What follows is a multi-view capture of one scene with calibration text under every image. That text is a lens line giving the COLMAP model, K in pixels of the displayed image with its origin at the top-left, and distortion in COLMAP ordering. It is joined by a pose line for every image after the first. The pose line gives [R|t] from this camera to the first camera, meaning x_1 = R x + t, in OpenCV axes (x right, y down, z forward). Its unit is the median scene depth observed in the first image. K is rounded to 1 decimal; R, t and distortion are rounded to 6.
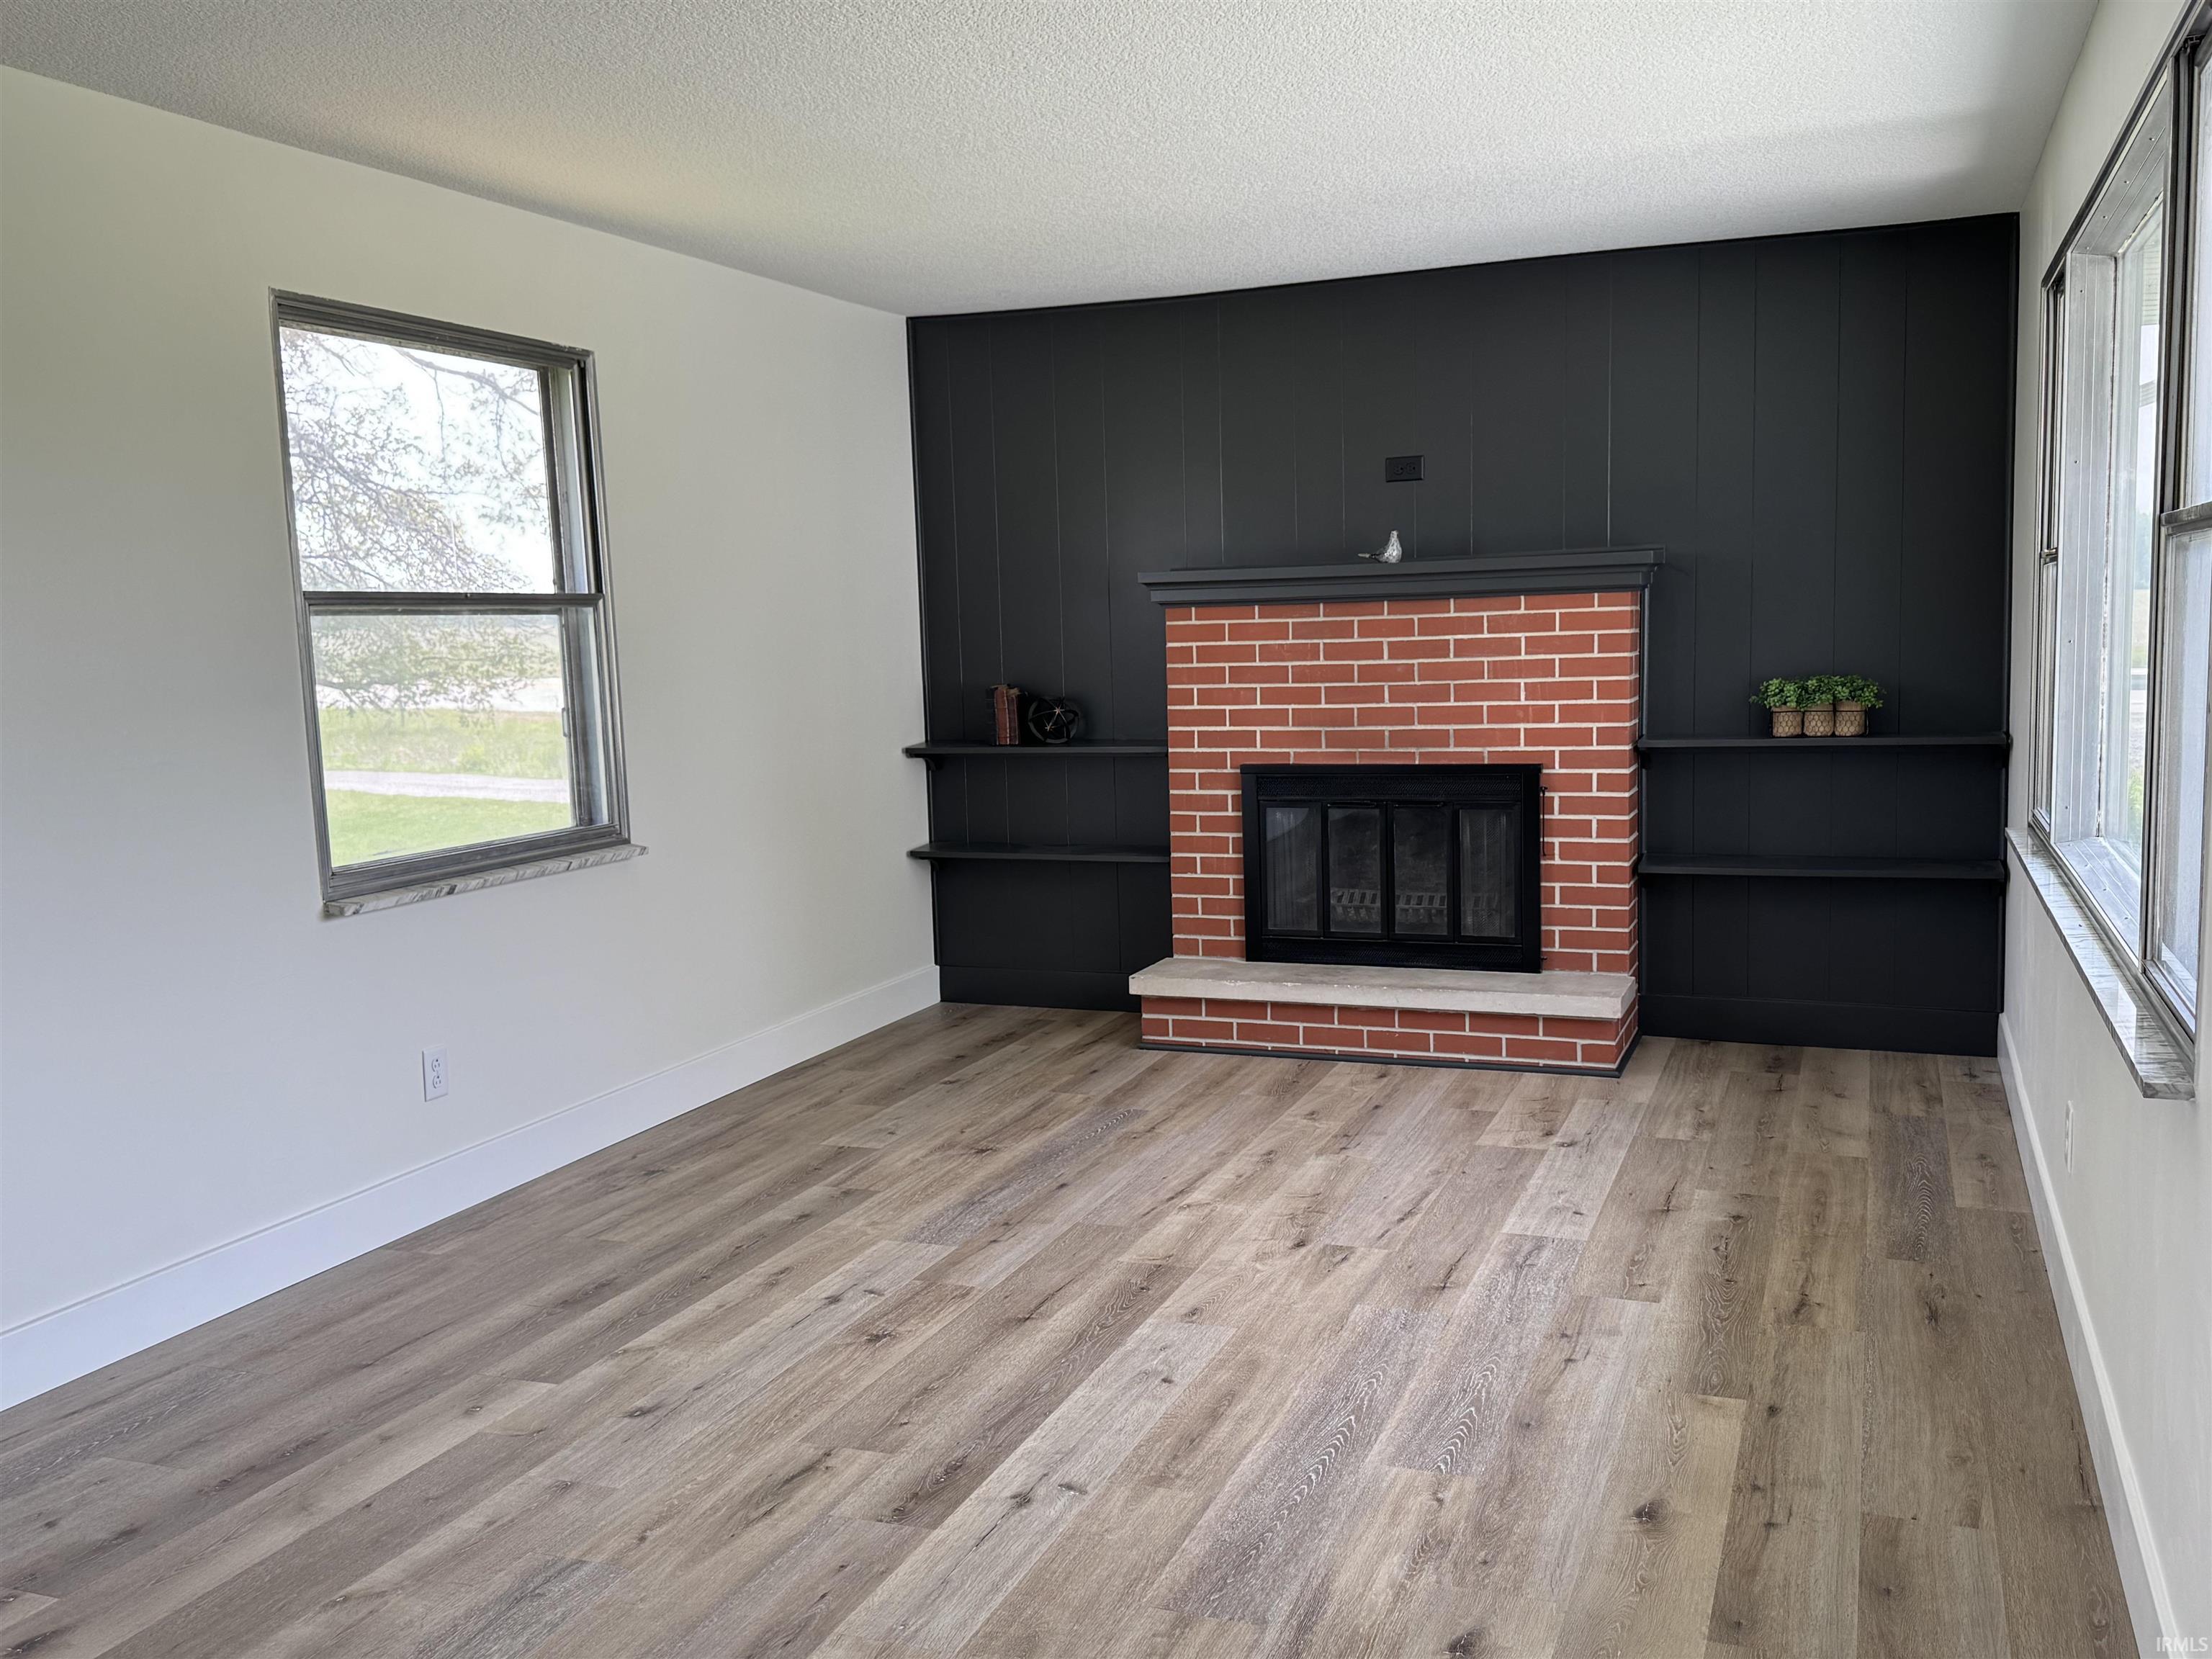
lens RADIAL K [[1984.8, 0, 1116.5], [0, 1984.8, 836.0], [0, 0, 1]] dist [0.089270, -0.140144]
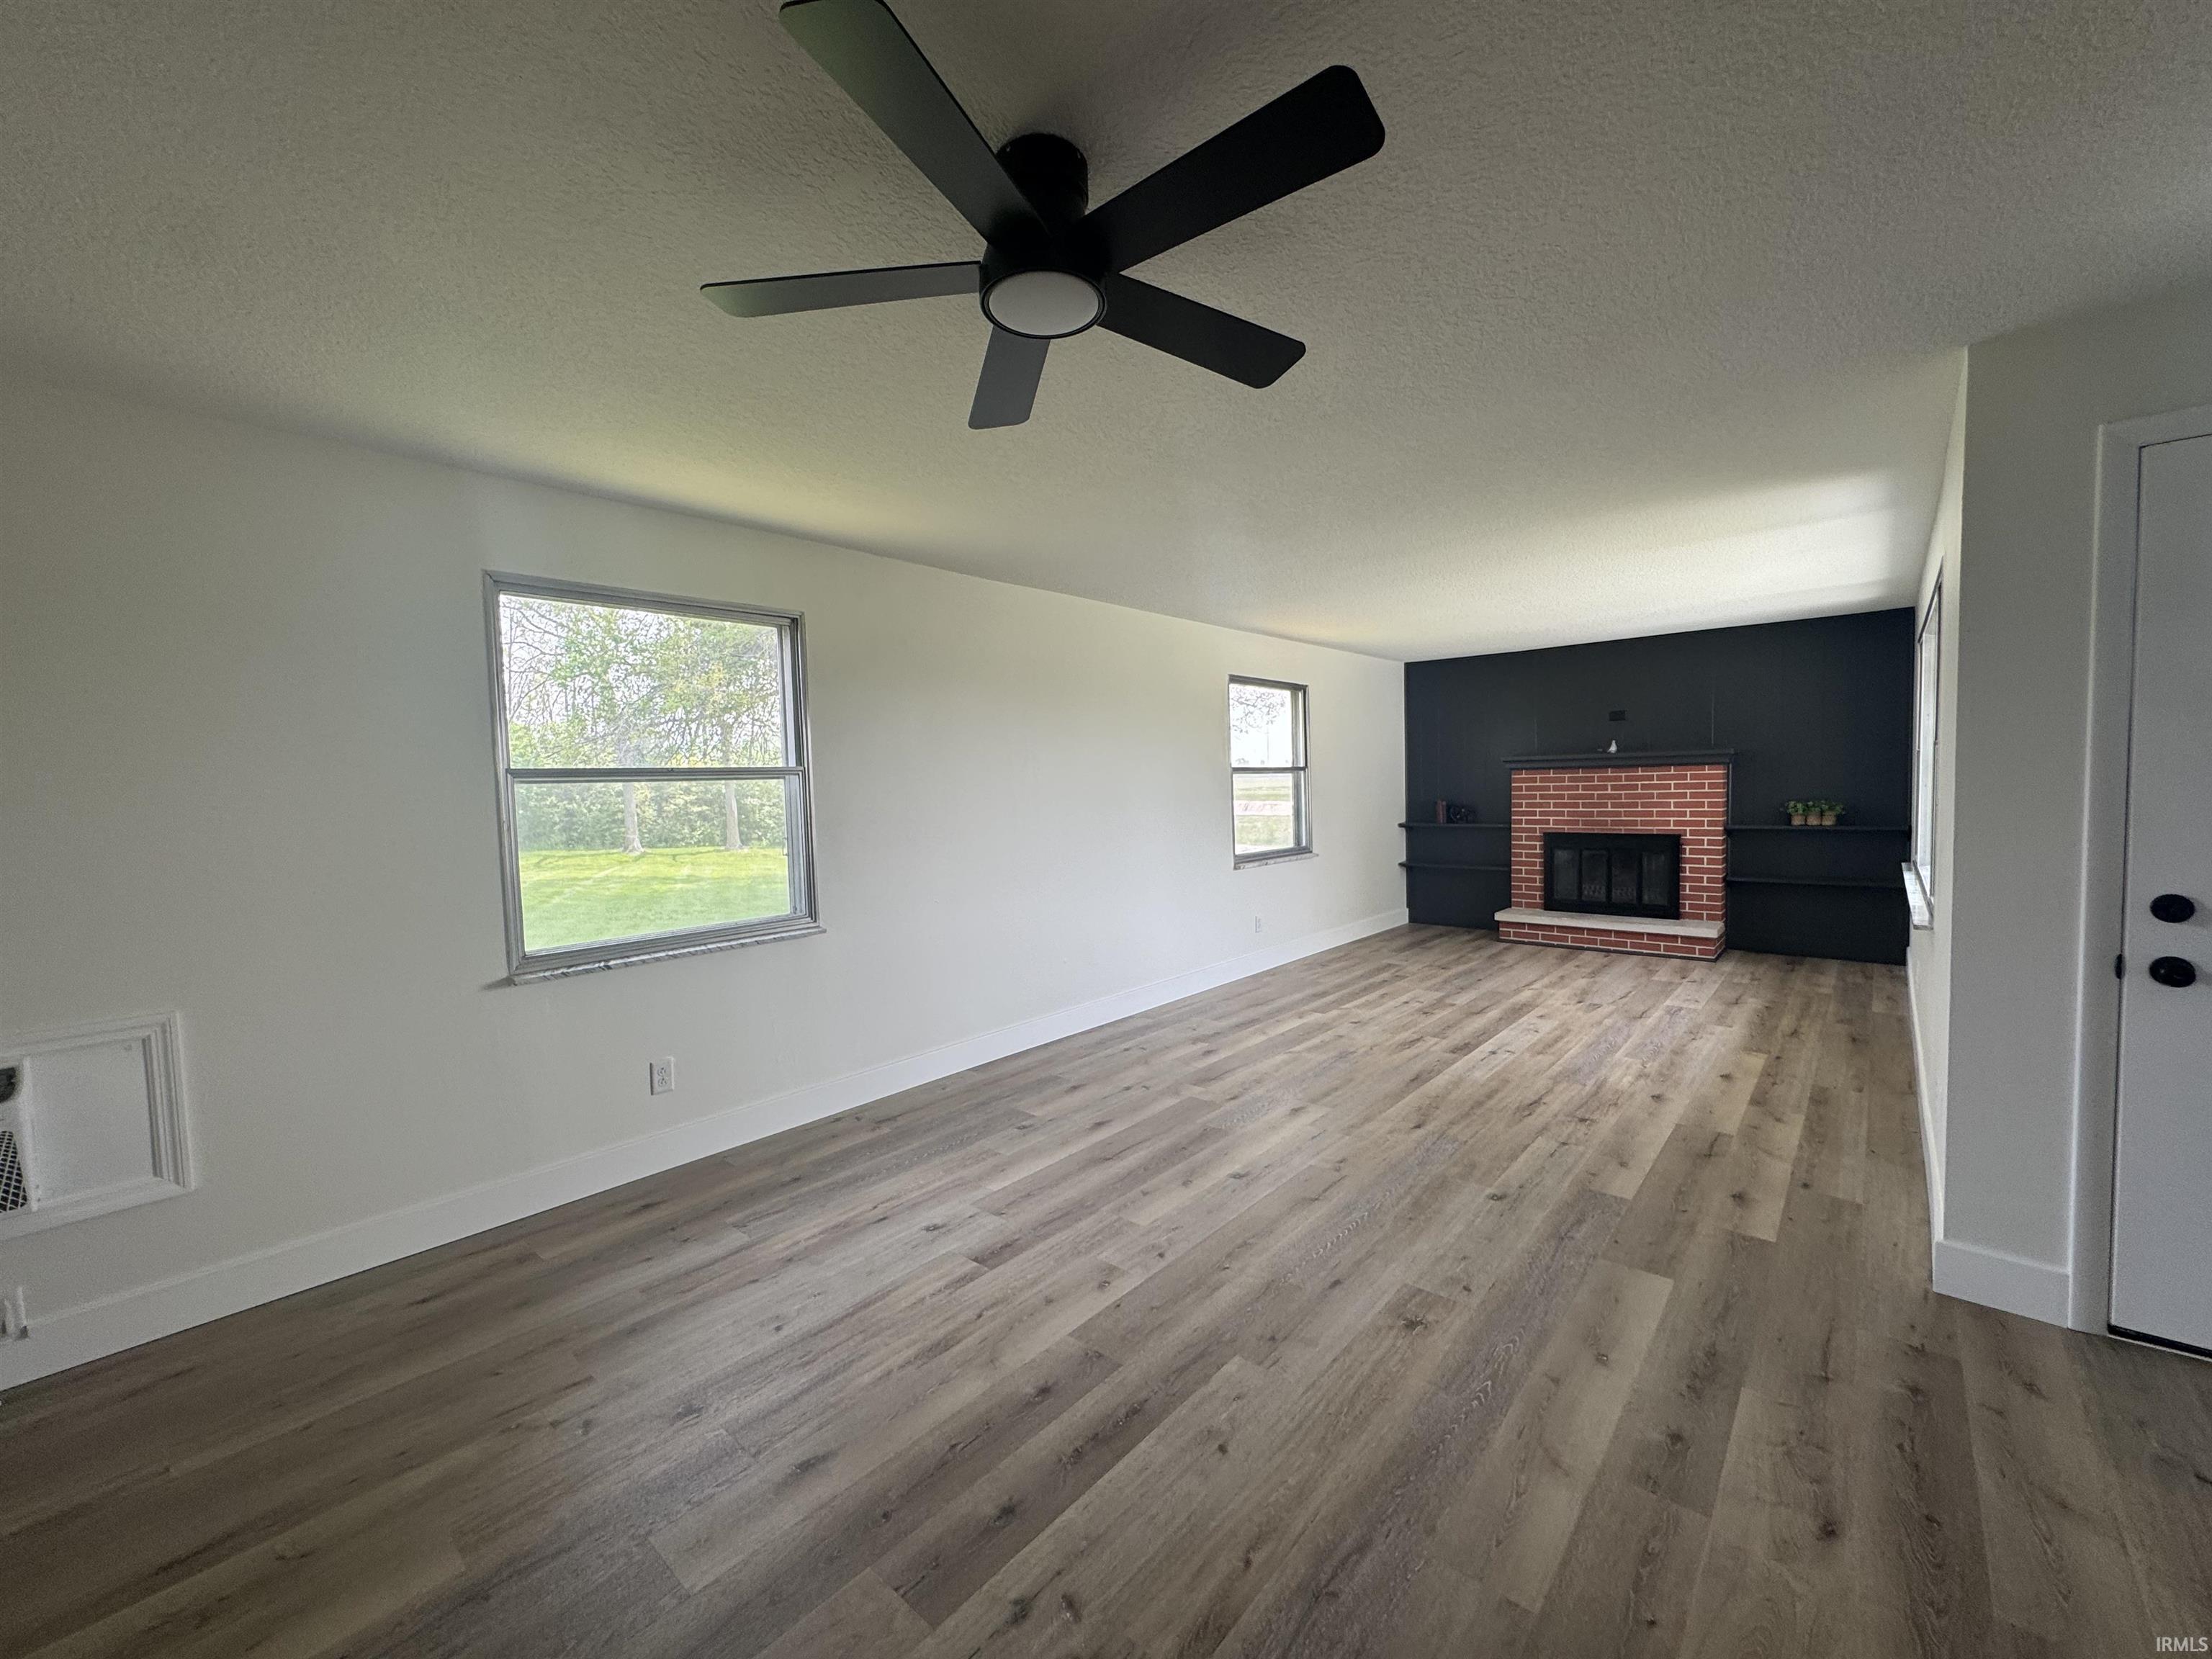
lens RADIAL K [[906.3, 0, 1097.1], [0, 906.3, 826.1], [0, 0, 1]] dist [-0.004607, -0.000105]
pose [[0.937823, 0.021738, -0.346432, -0.103970], [-0.040203, 0.998123, -0.046205, 0.047101], [0.344777, 0.057259, 0.936936, -0.406298]]
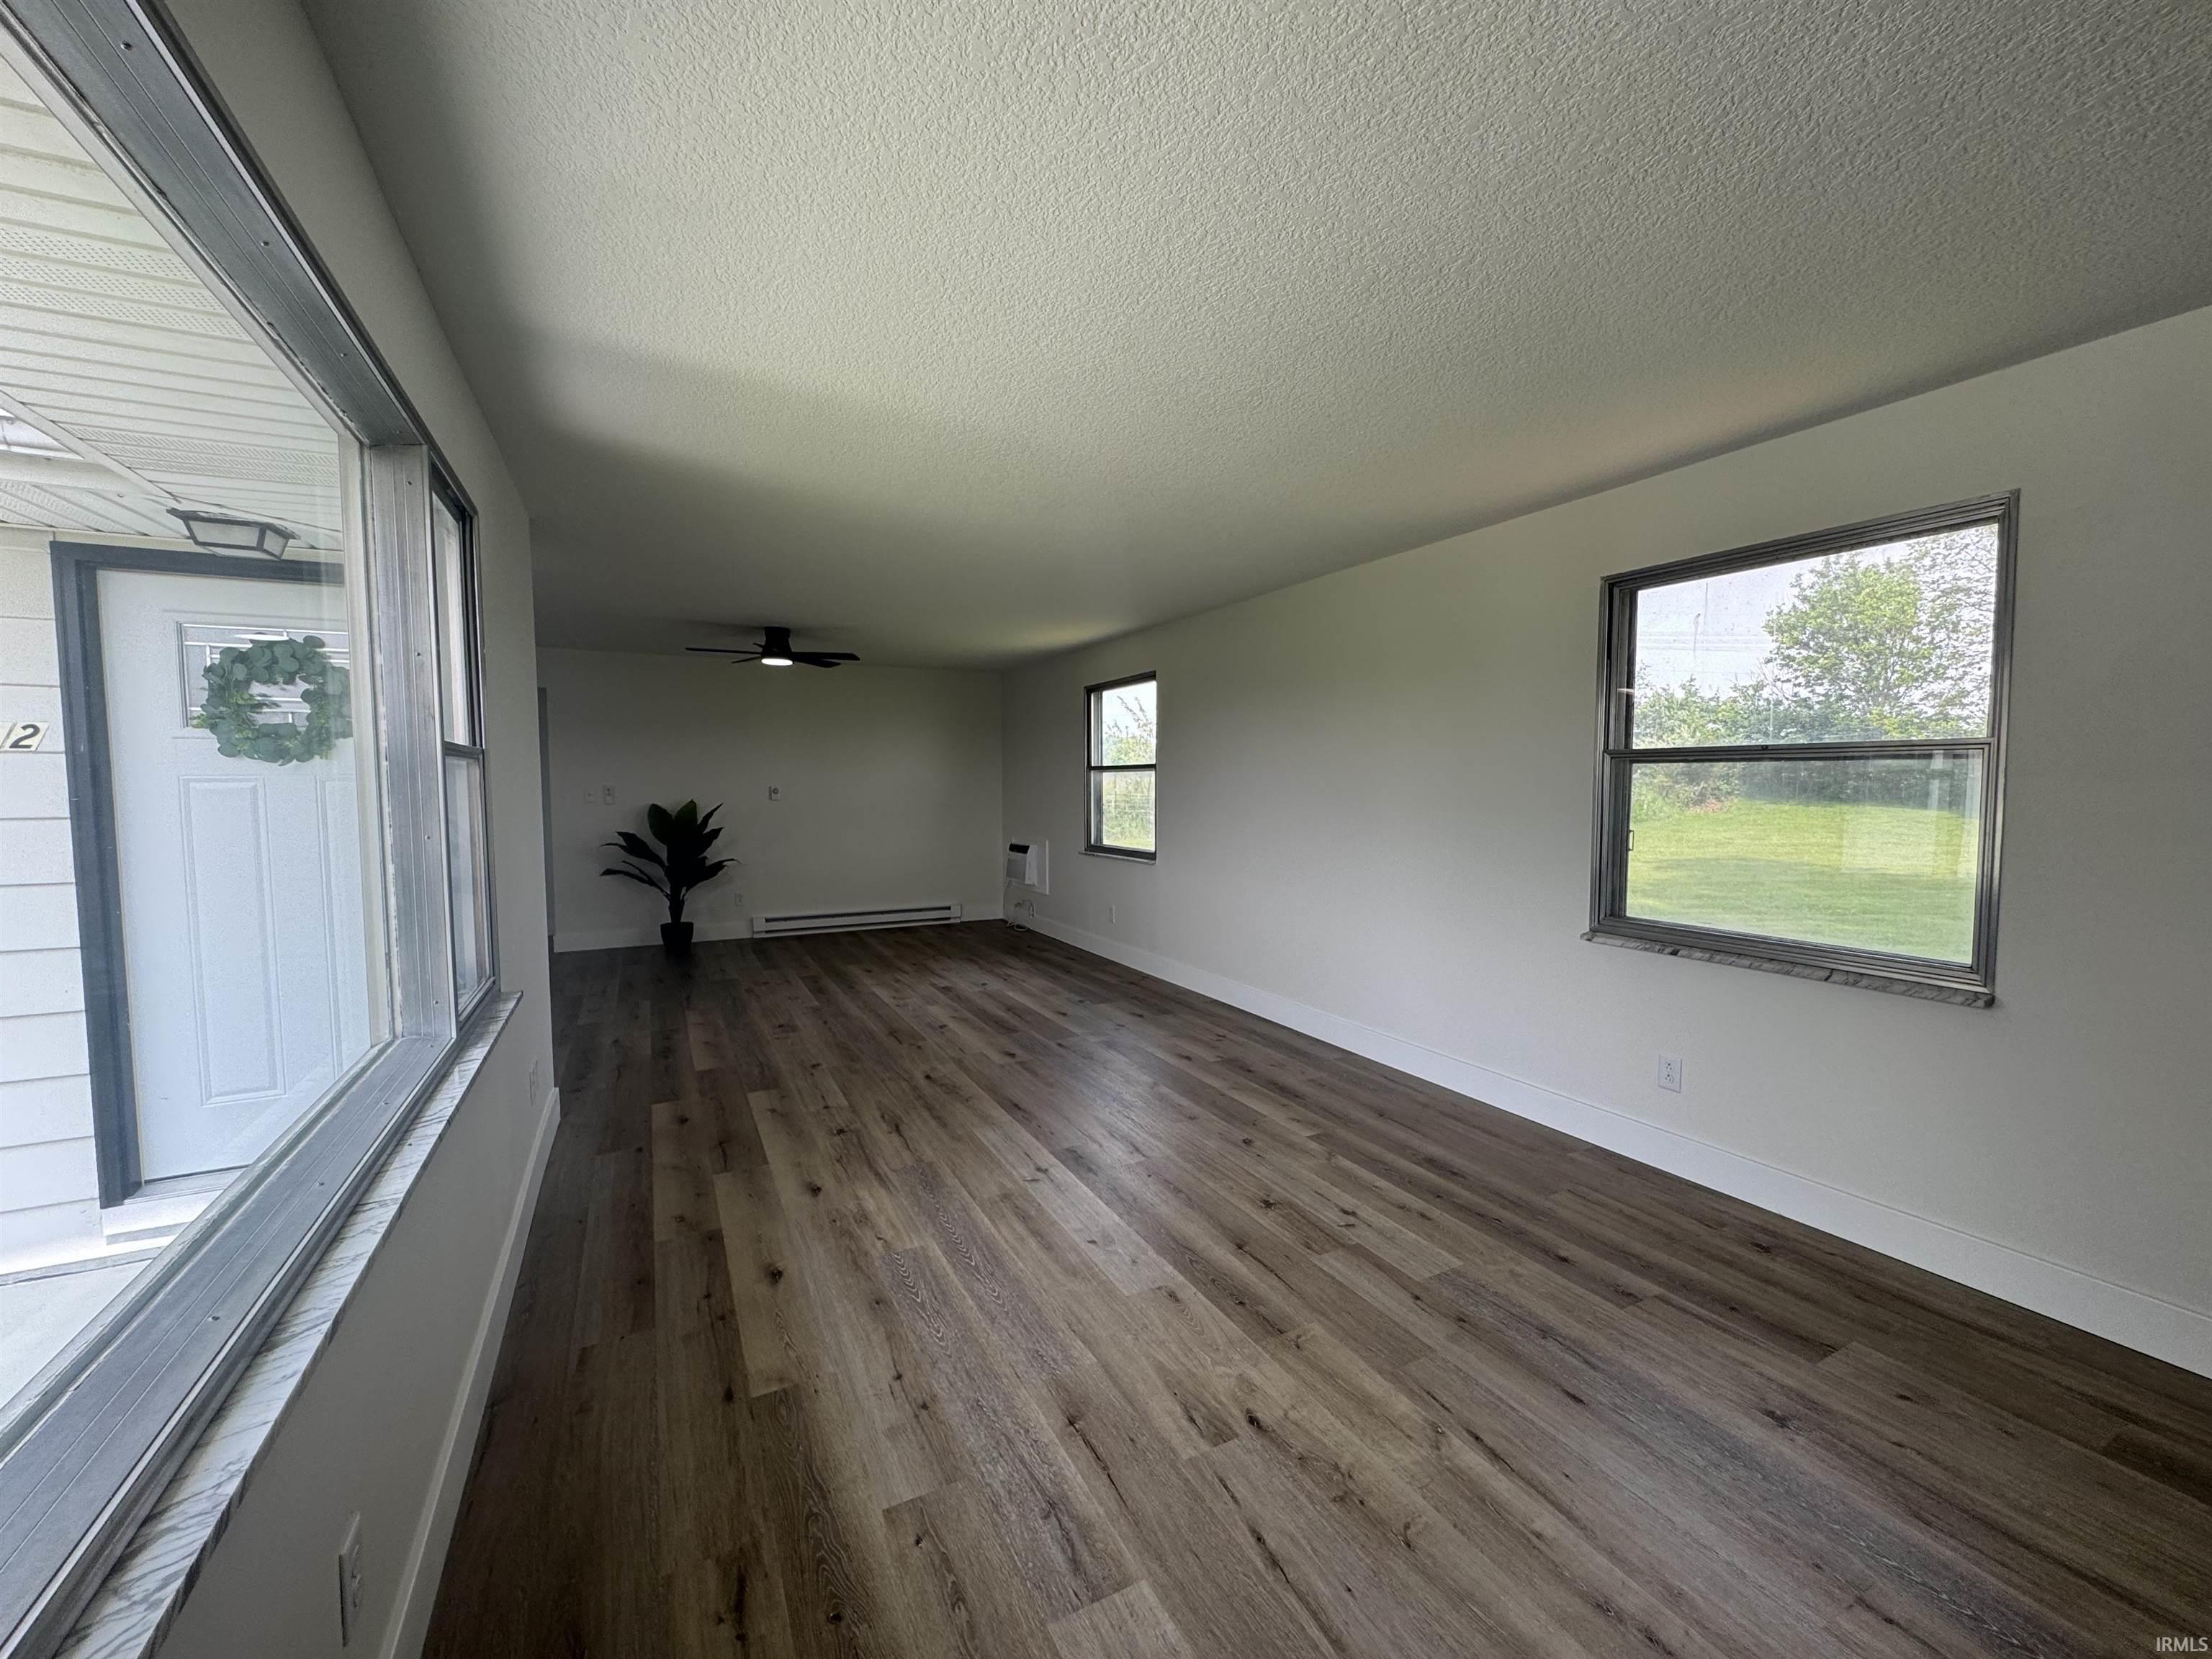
lens RADIAL K [[906.3, 0, 1100.6], [0, 906.3, 827.3], [0, 0, 1]] dist [-0.004607, -0.000105]
pose [[-0.676380, 0.074377, -0.732788, 0.443755], [-0.054388, 0.987129, 0.150394, -0.145646], [0.734542, 0.141578, -0.663630, 1.185084]]
